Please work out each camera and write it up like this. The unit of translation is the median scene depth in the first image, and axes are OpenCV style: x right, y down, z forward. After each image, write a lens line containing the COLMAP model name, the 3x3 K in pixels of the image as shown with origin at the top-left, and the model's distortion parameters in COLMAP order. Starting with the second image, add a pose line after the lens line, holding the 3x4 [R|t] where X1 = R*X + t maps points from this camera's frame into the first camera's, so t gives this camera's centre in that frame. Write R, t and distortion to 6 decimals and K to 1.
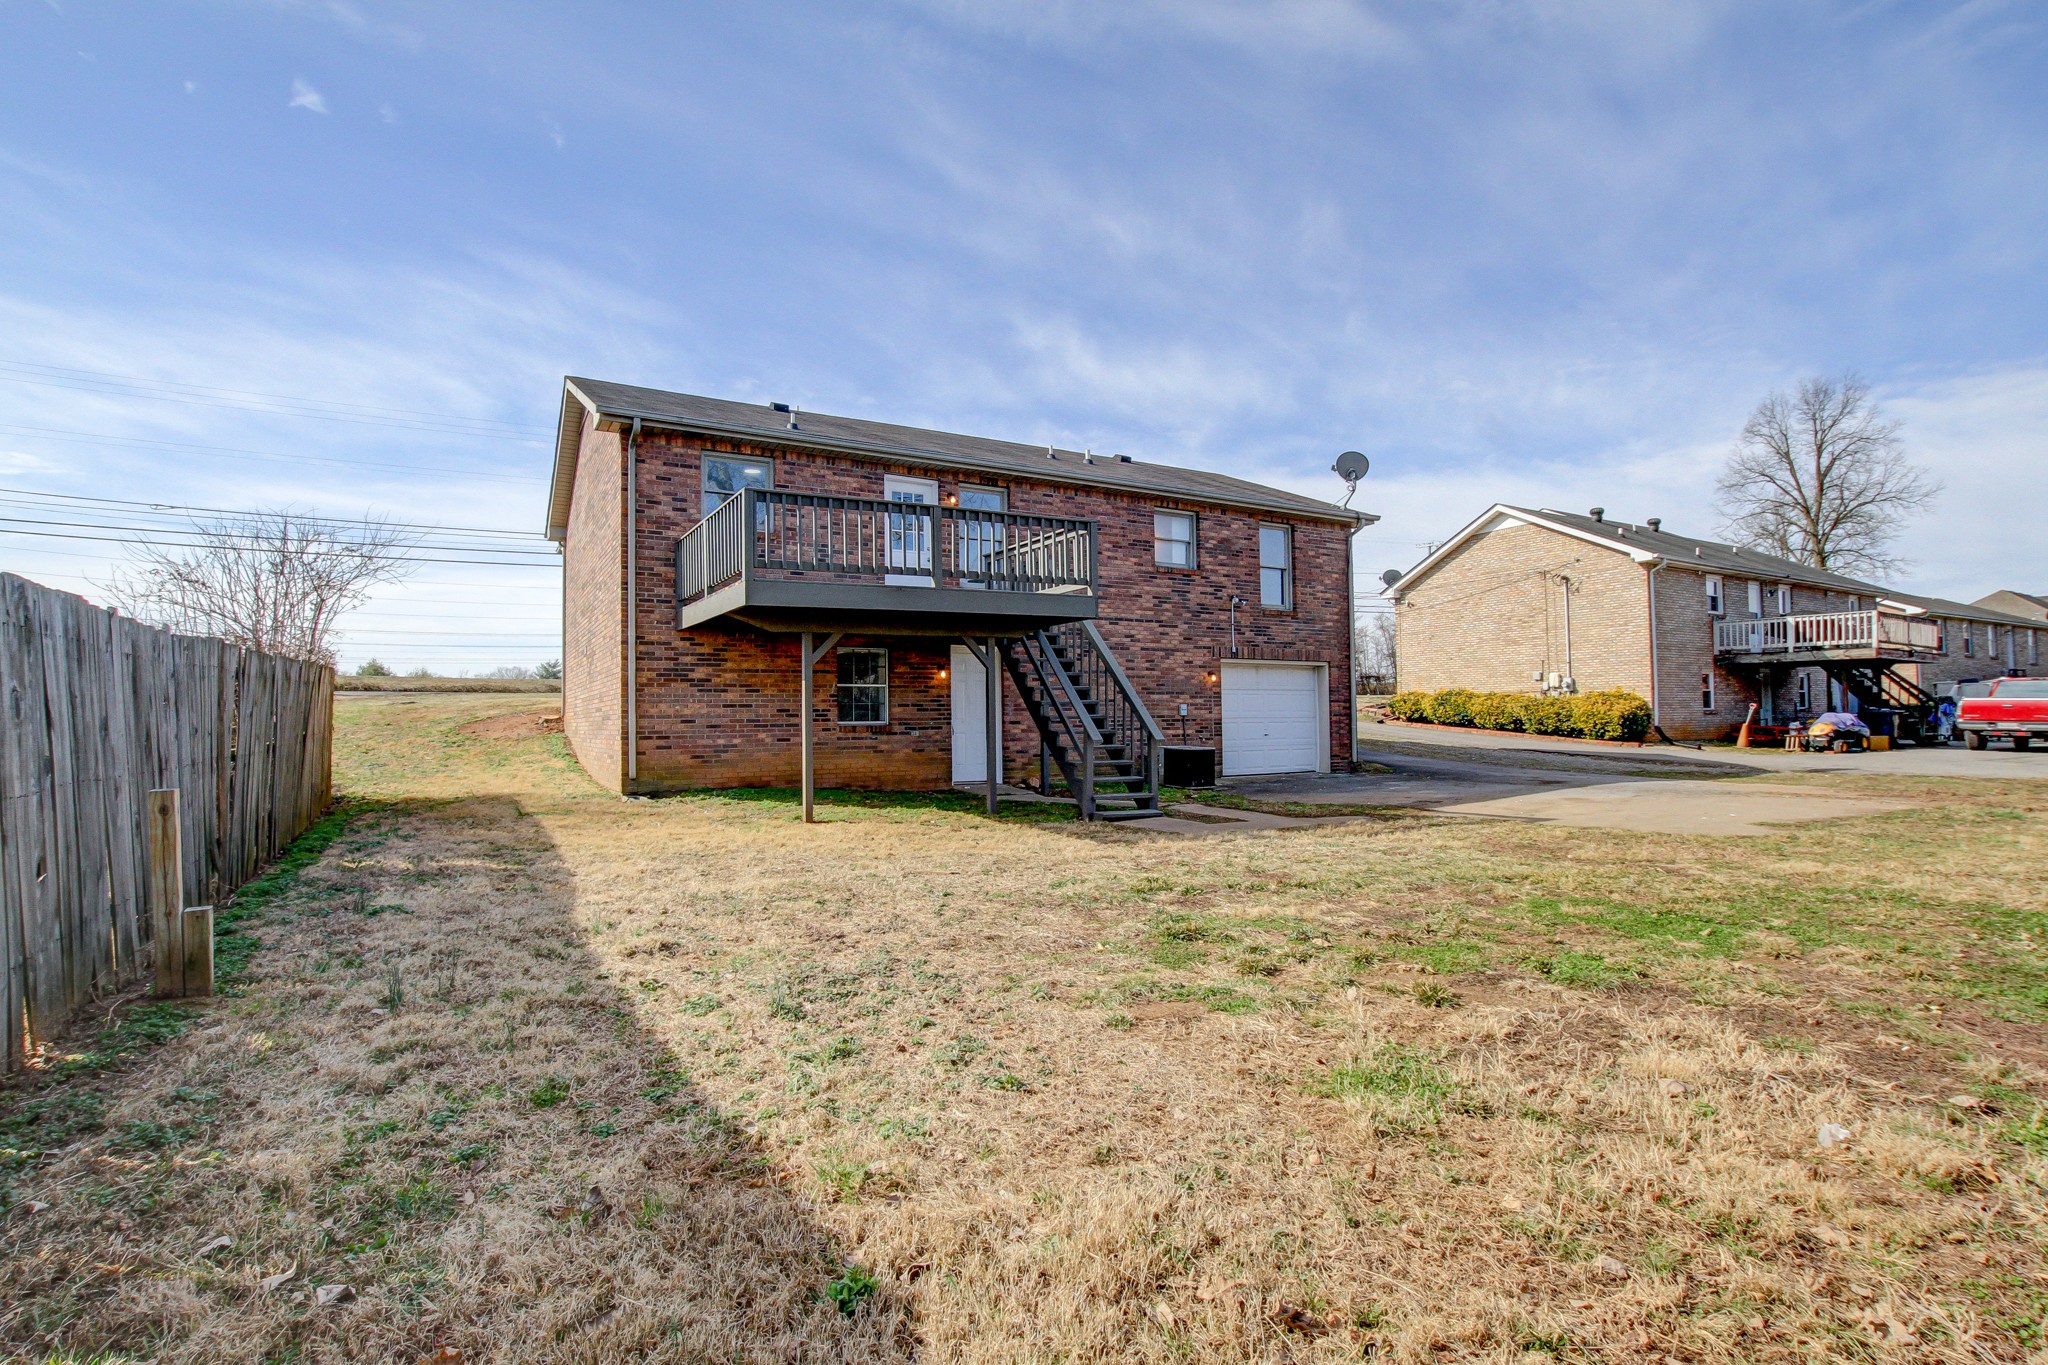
lens RADIAL K [[1014.7, 0, 1083.6], [0, 1014.7, 700.6], [0, 0, 1]] dist [-0.035844, 0.002379]
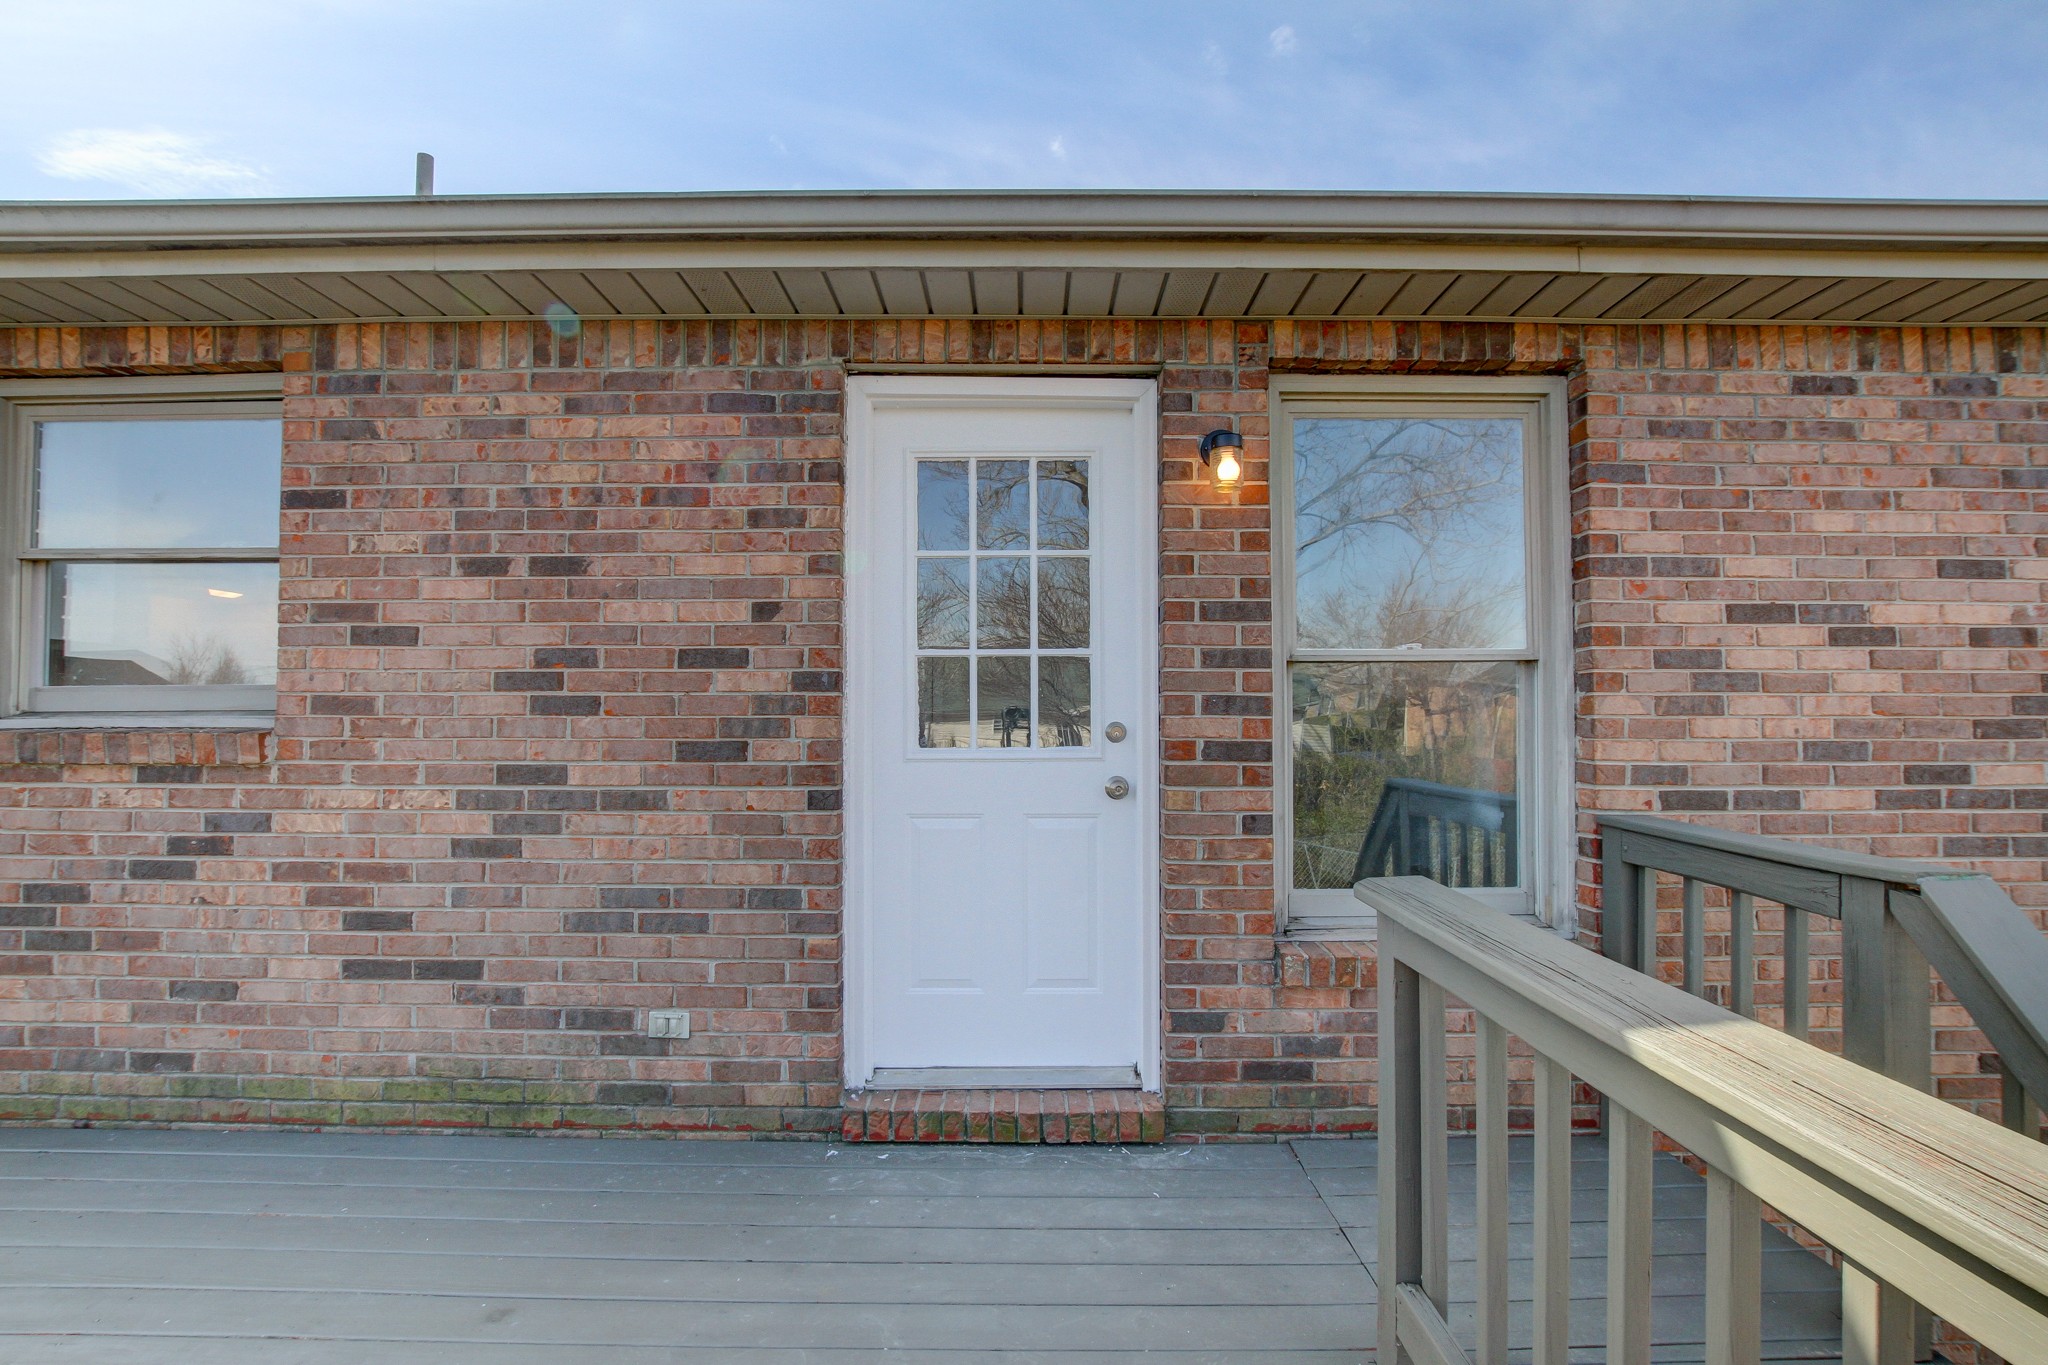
lens RADIAL K [[1014.7, 0, 1083.6], [0, 1014.7, 700.6], [0, 0, 1]] dist [-0.035844, 0.002379]
pose [[0.837845, 0.012453, -0.545766, -0.044245], [-0.002427, 0.999815, 0.019087, -0.135851], [0.545902, -0.014668, 0.837720, 0.707207]]
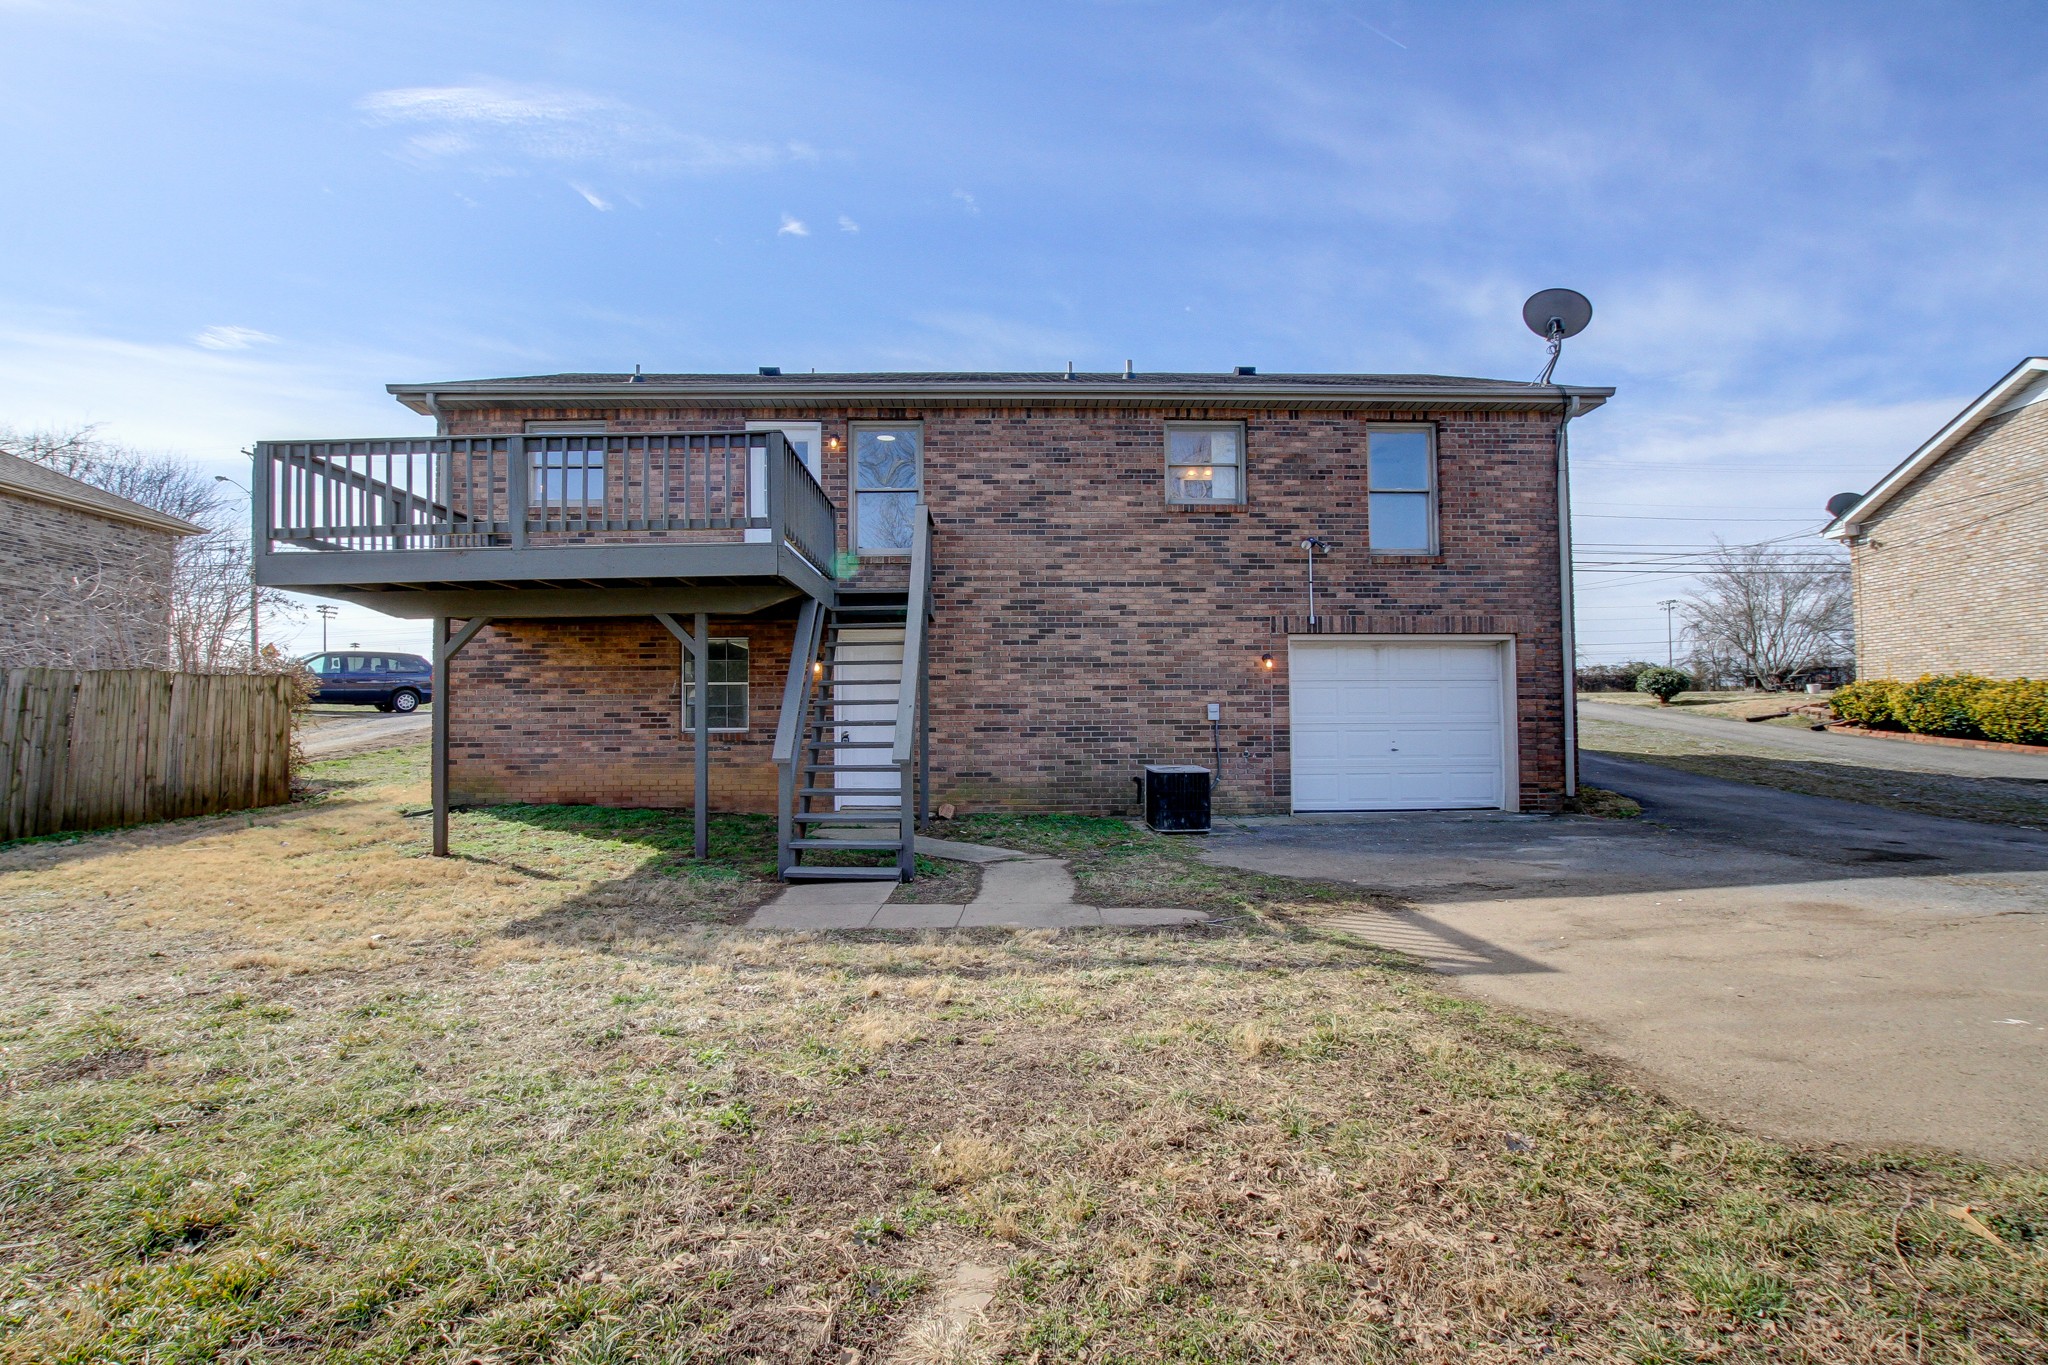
lens RADIAL K [[1014.7, 0, 1083.6], [0, 1014.7, 700.6], [0, 0, 1]] dist [-0.035844, 0.002379]
pose [[0.860307, -0.009027, -0.509696, 0.363334], [0.008005, 0.999959, -0.004198, 0.003607], [0.509713, -0.000469, 0.860345, 0.365193]]
